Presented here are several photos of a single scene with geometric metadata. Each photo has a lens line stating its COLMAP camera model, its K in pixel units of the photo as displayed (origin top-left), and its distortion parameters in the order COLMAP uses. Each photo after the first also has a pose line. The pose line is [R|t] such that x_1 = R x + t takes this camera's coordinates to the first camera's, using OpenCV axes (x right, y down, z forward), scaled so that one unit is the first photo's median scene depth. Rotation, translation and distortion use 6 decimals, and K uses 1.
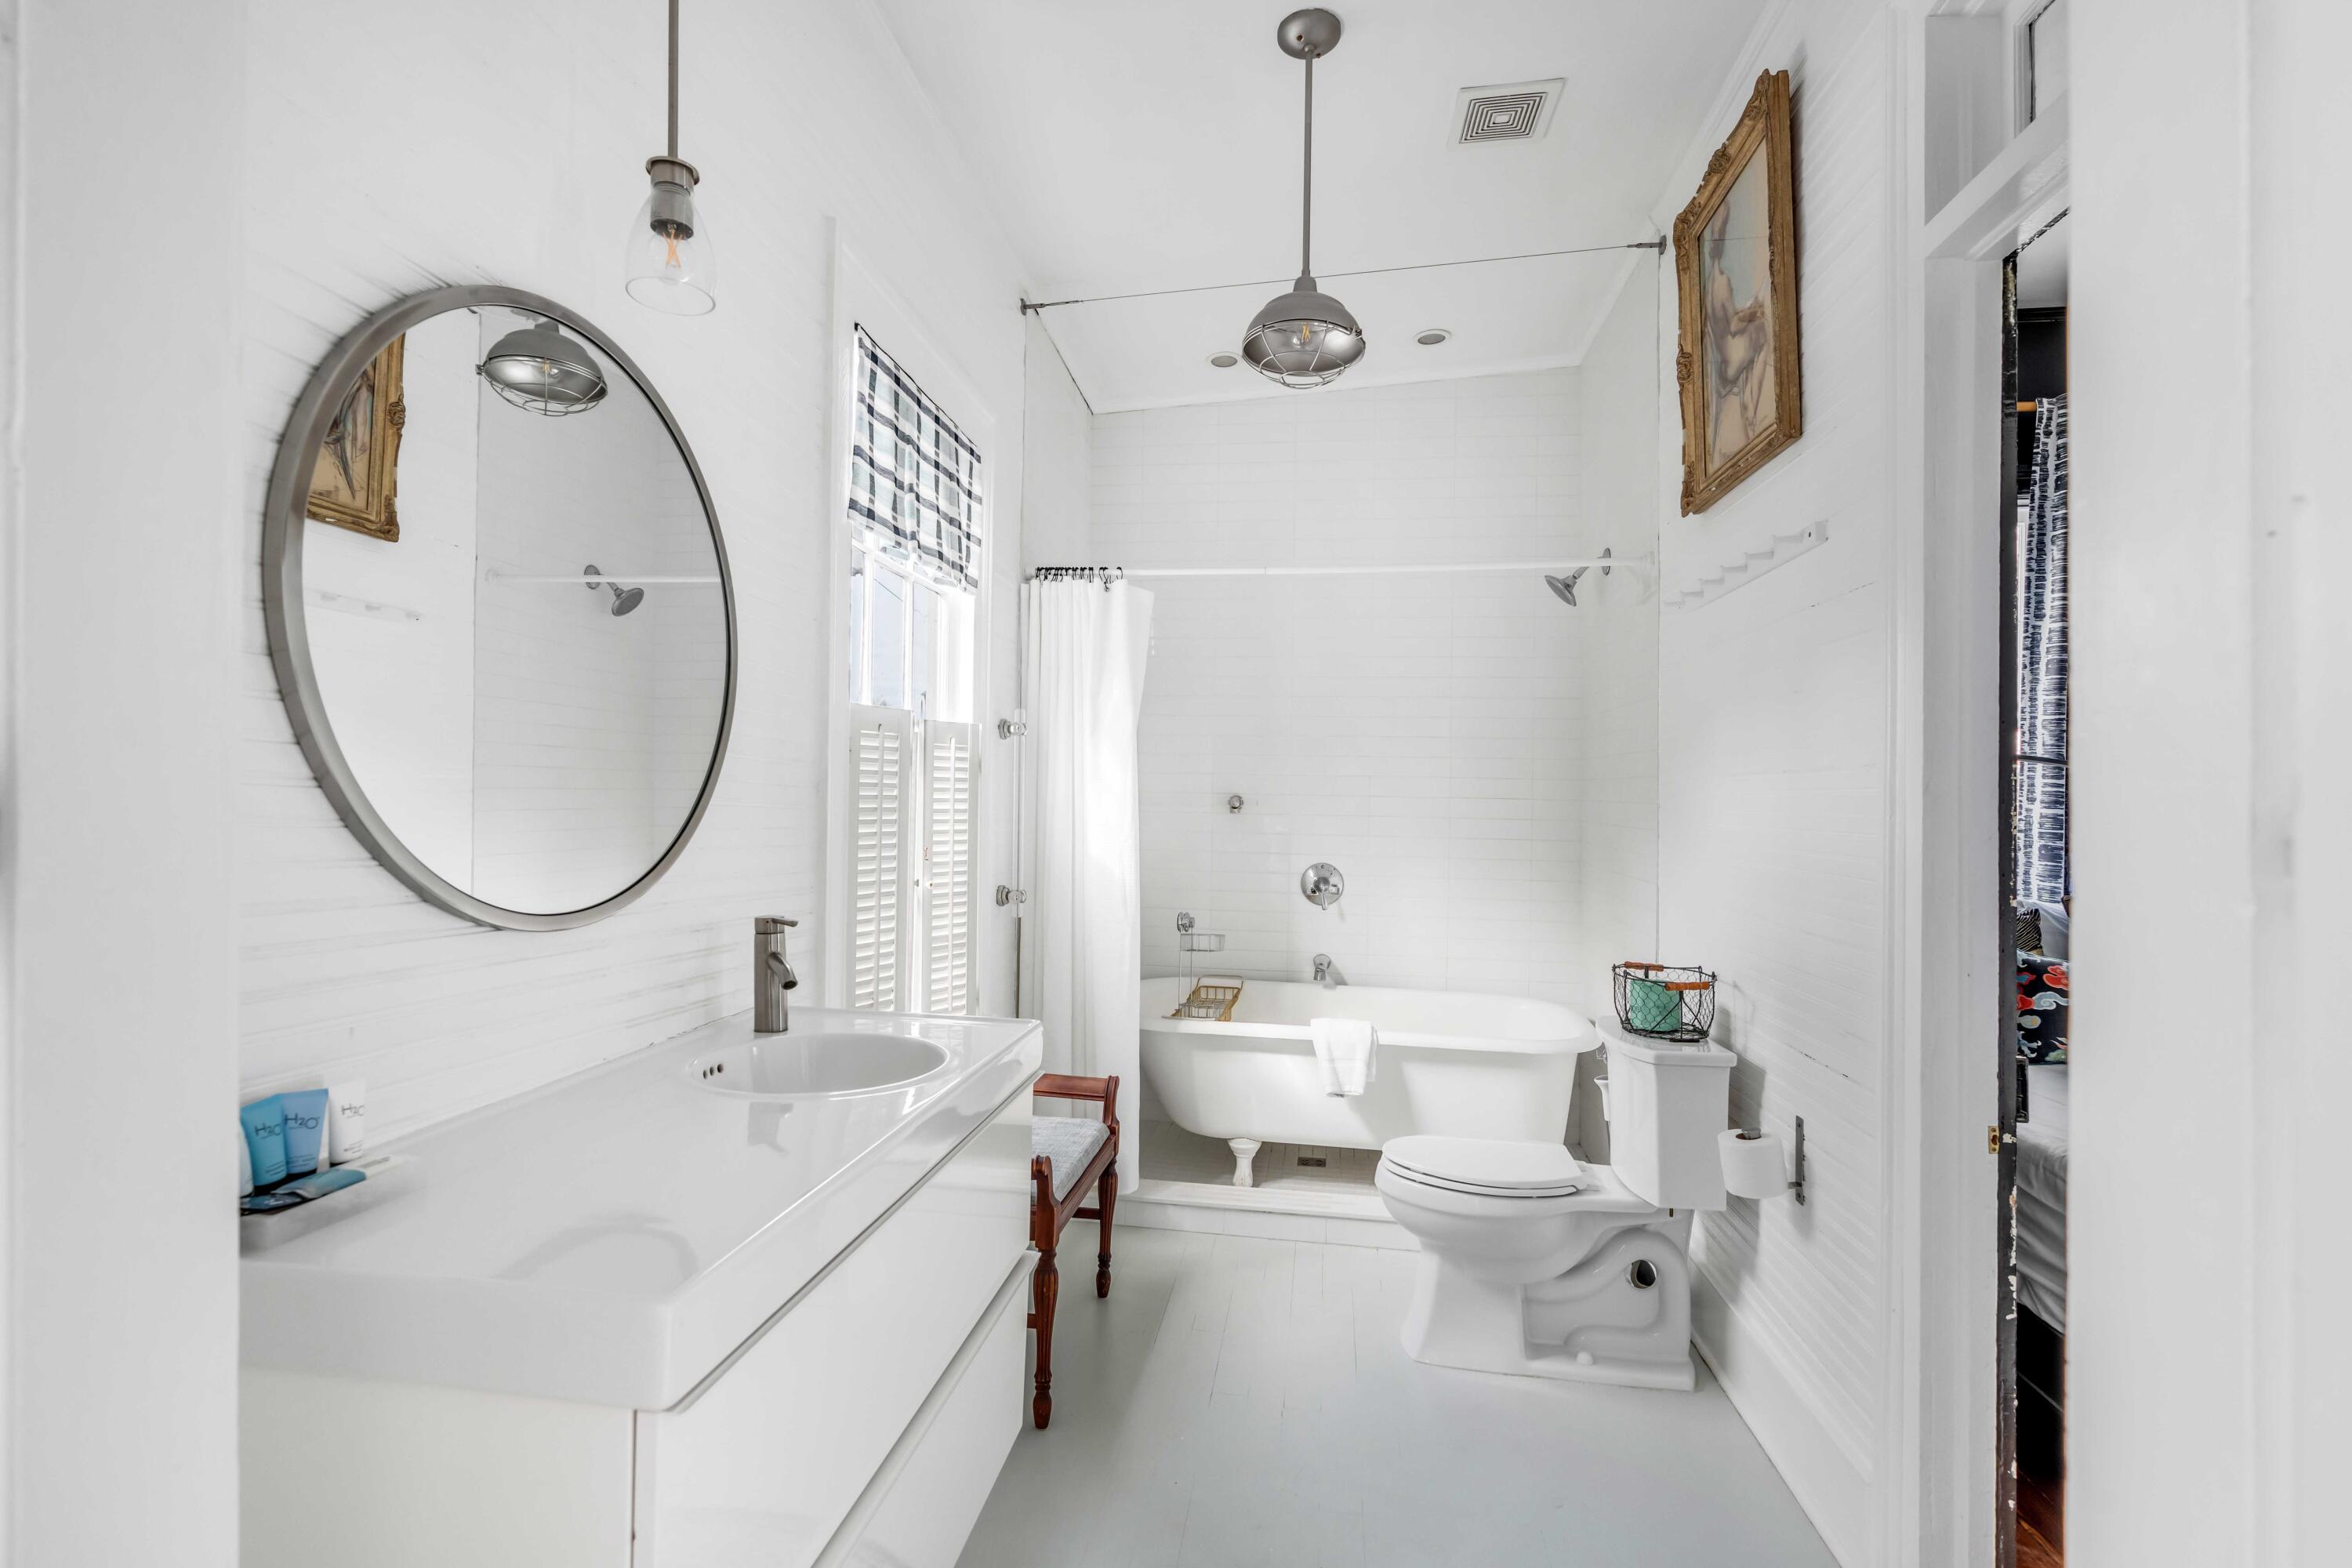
lens RADIAL K [[1090.6, 0, 1175.4], [0, 1090.6, 778.9], [0, 0, 1]] dist [-0.007958, 0.001237]
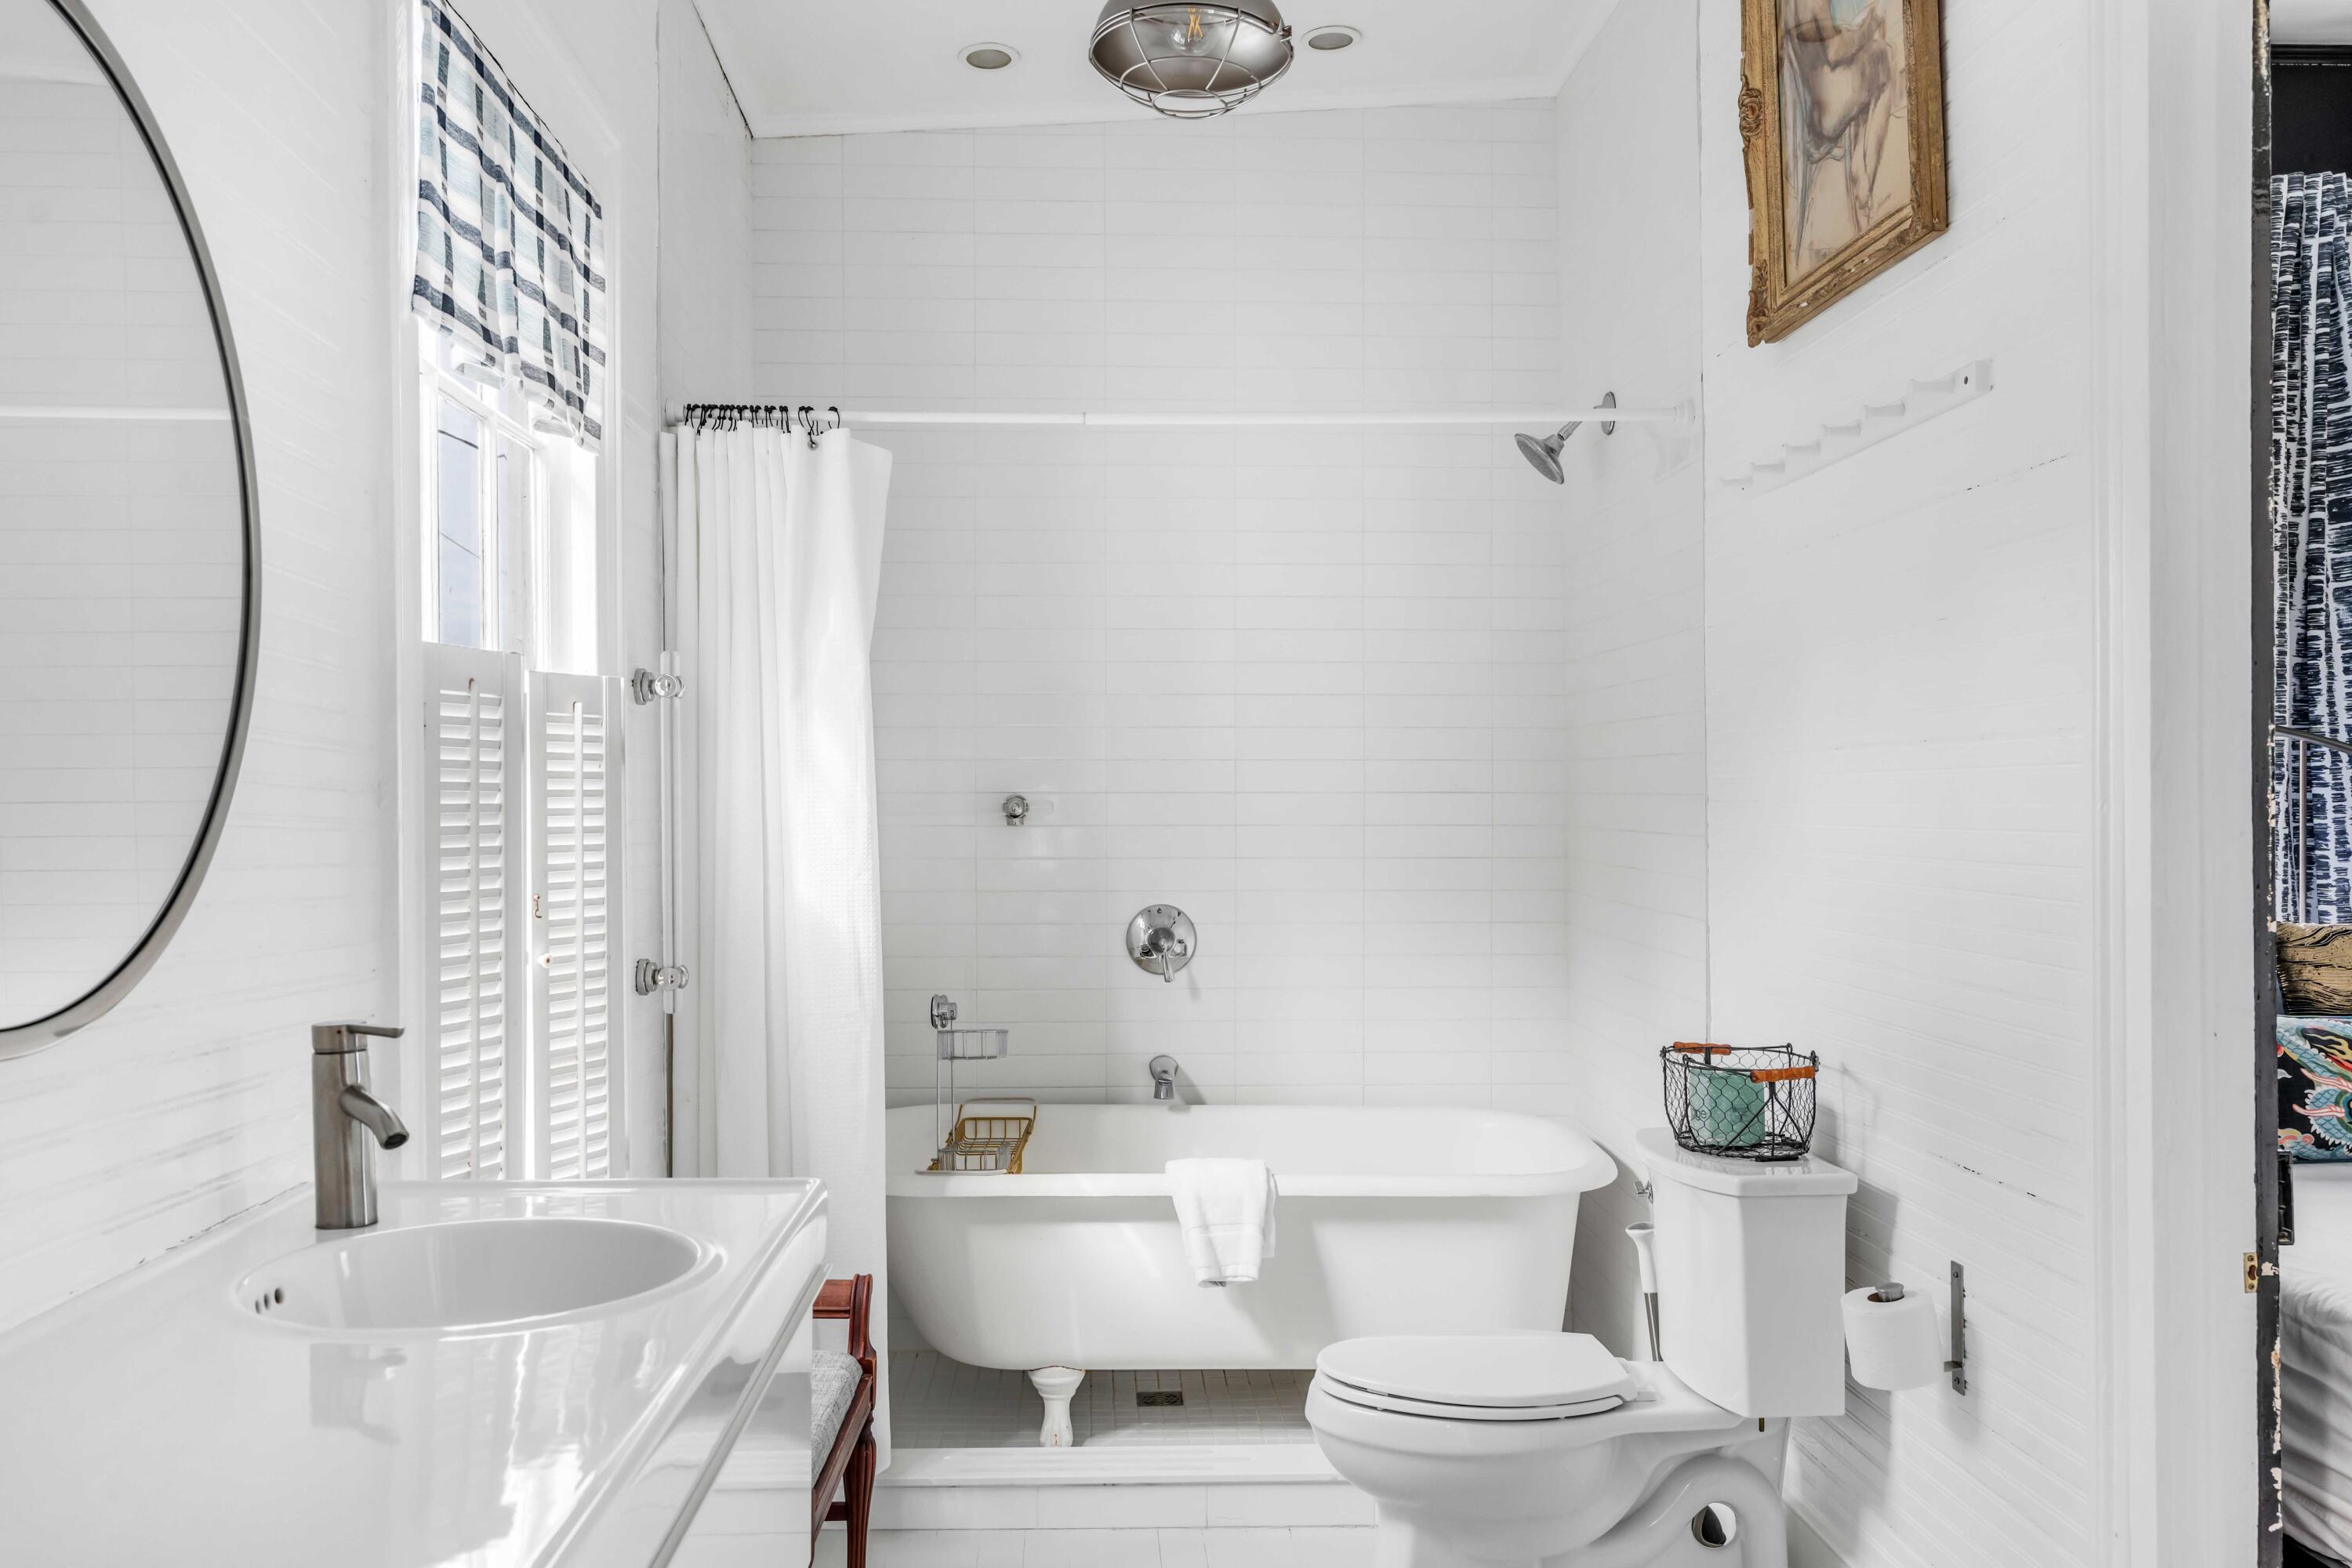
lens RADIAL K [[1848.3, 0, 1174.1], [0, 1848.3, 796.0], [0, 0, 1]] dist [0.005224, -0.007620]
pose [[0.981713, -0.019140, 0.189403, -0.074914], [0.016424, 0.999739, 0.015901, 0.001052], [-0.189657, -0.012499, 0.981771, -0.008485]]
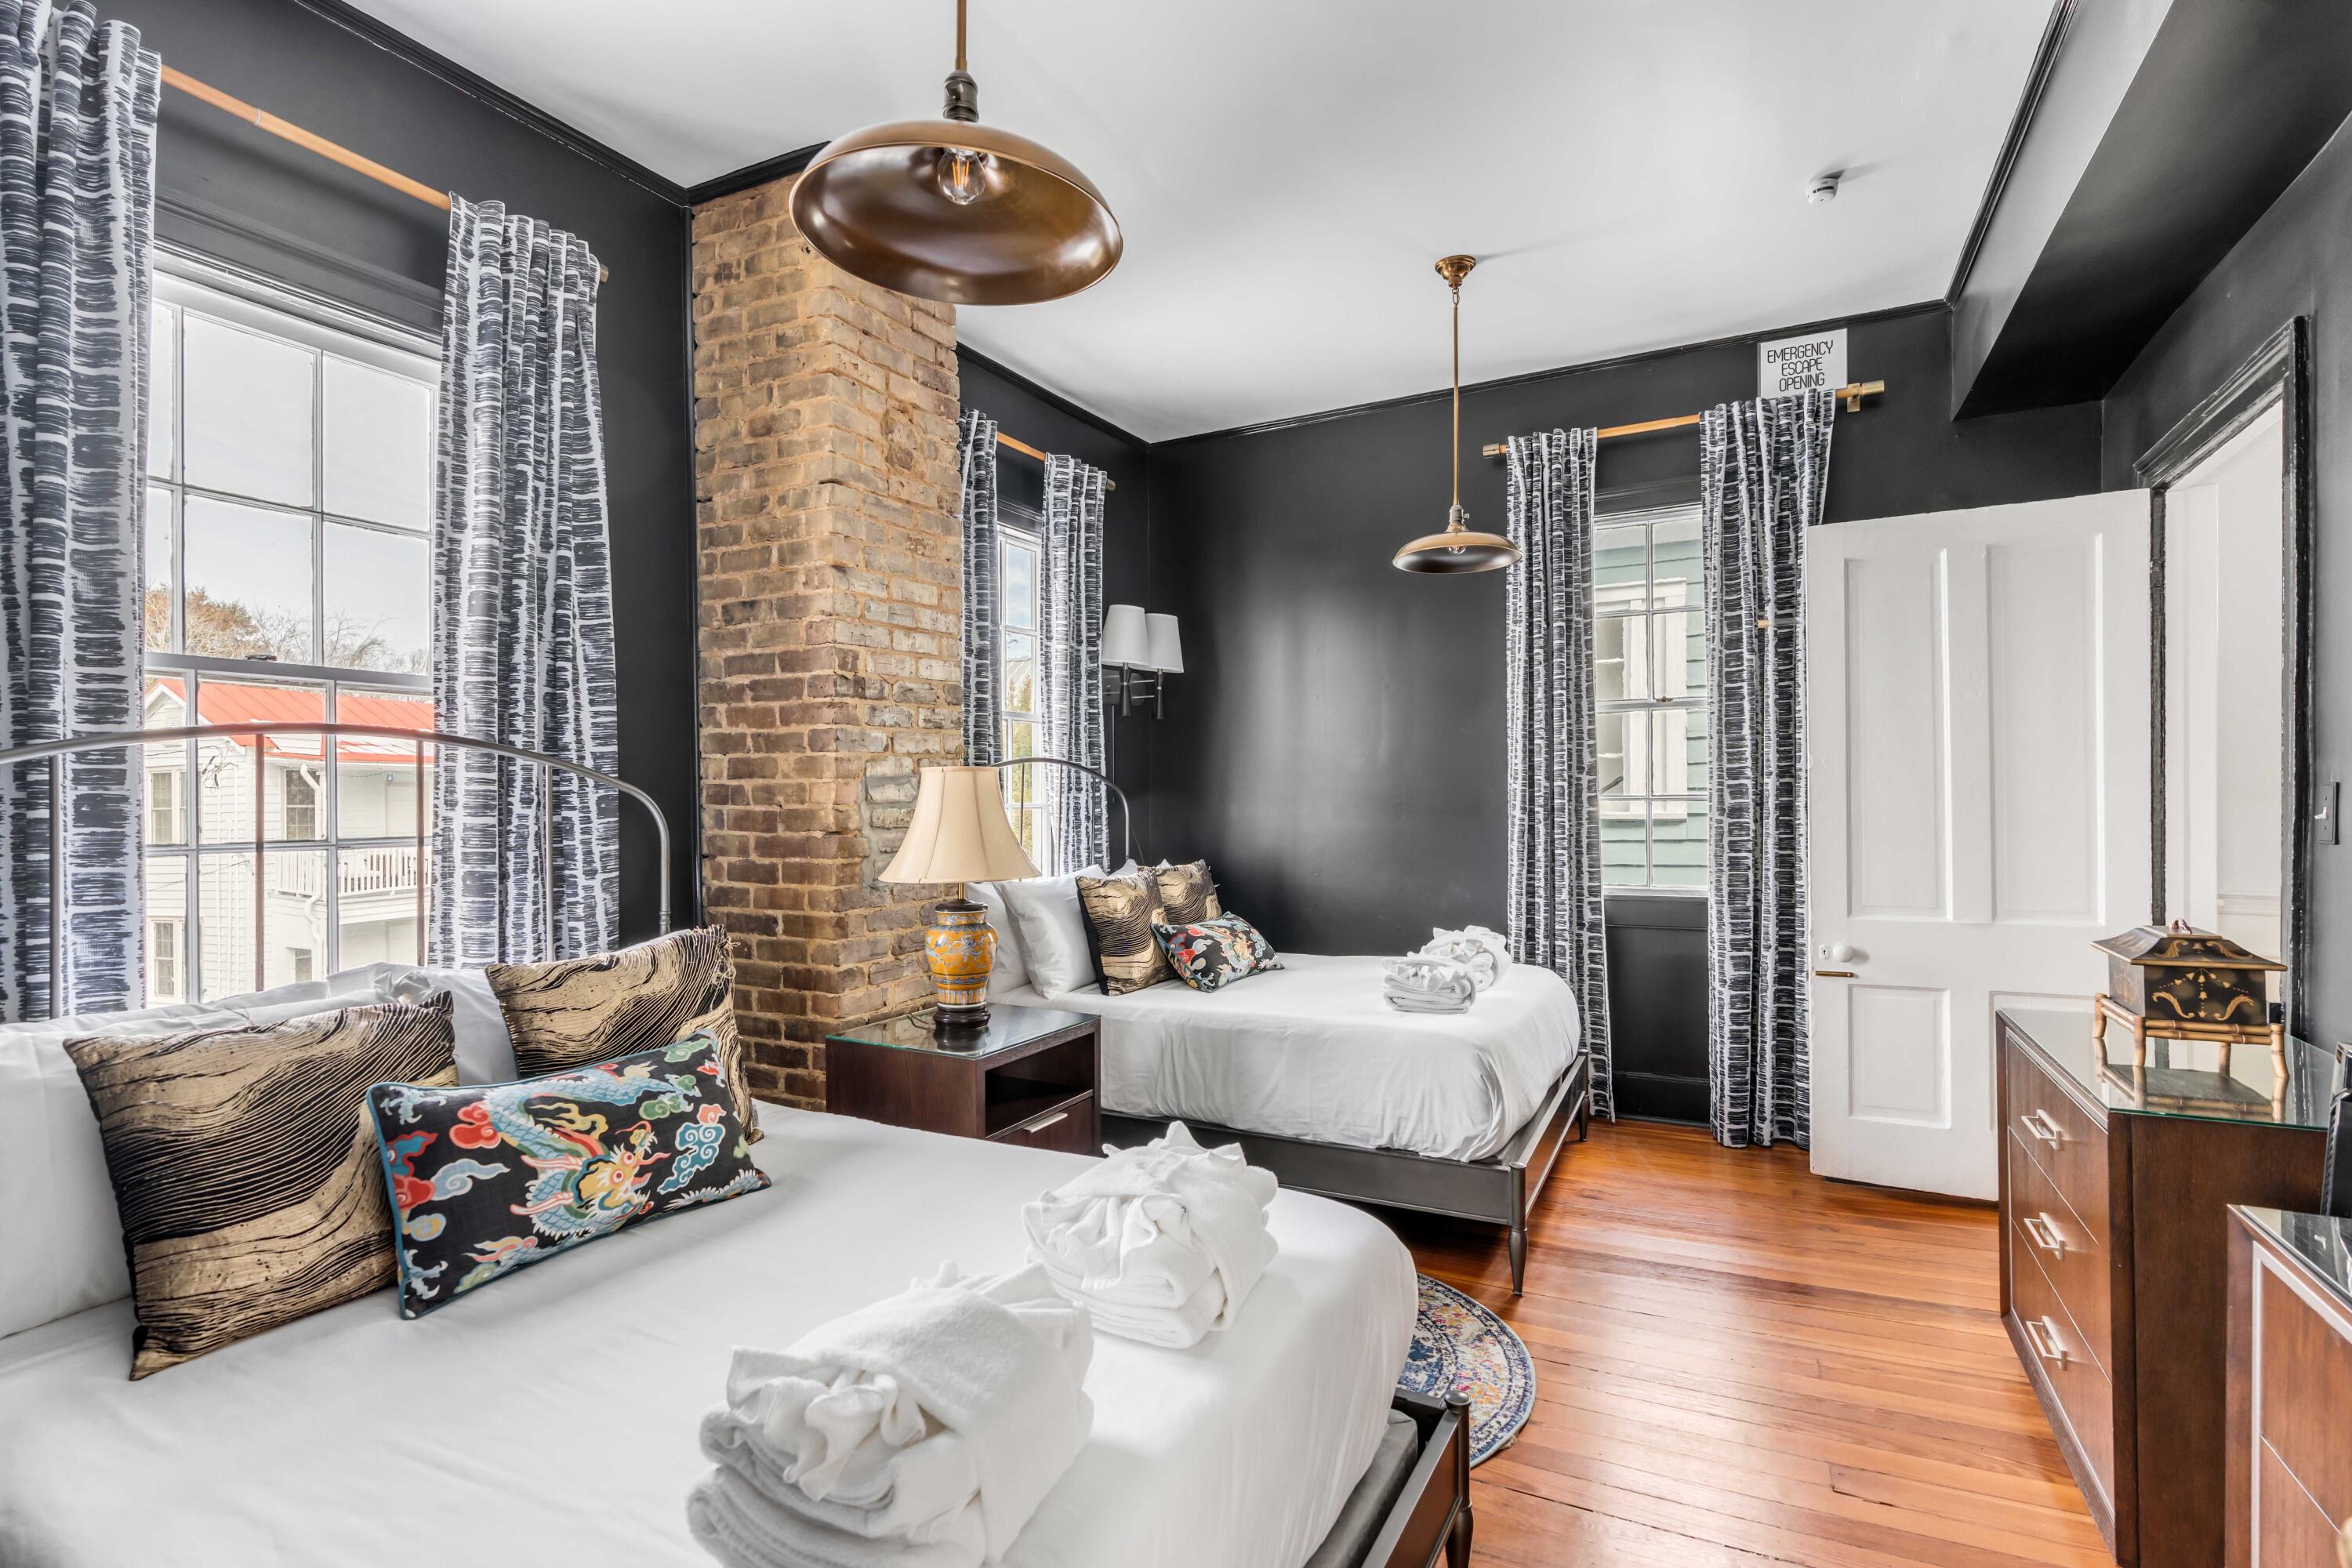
lens RADIAL K [[1096.9, 0, 1179.8], [0, 1096.9, 797.1], [0, 0, 1]] dist [-0.000940, 0.000254]
pose [[0.338671, -0.017580, 0.940741, 0.411742], [0.005352, 0.999845, 0.016758, 0.008565], [-0.940890, -0.000641, 0.338712, 0.473423]]
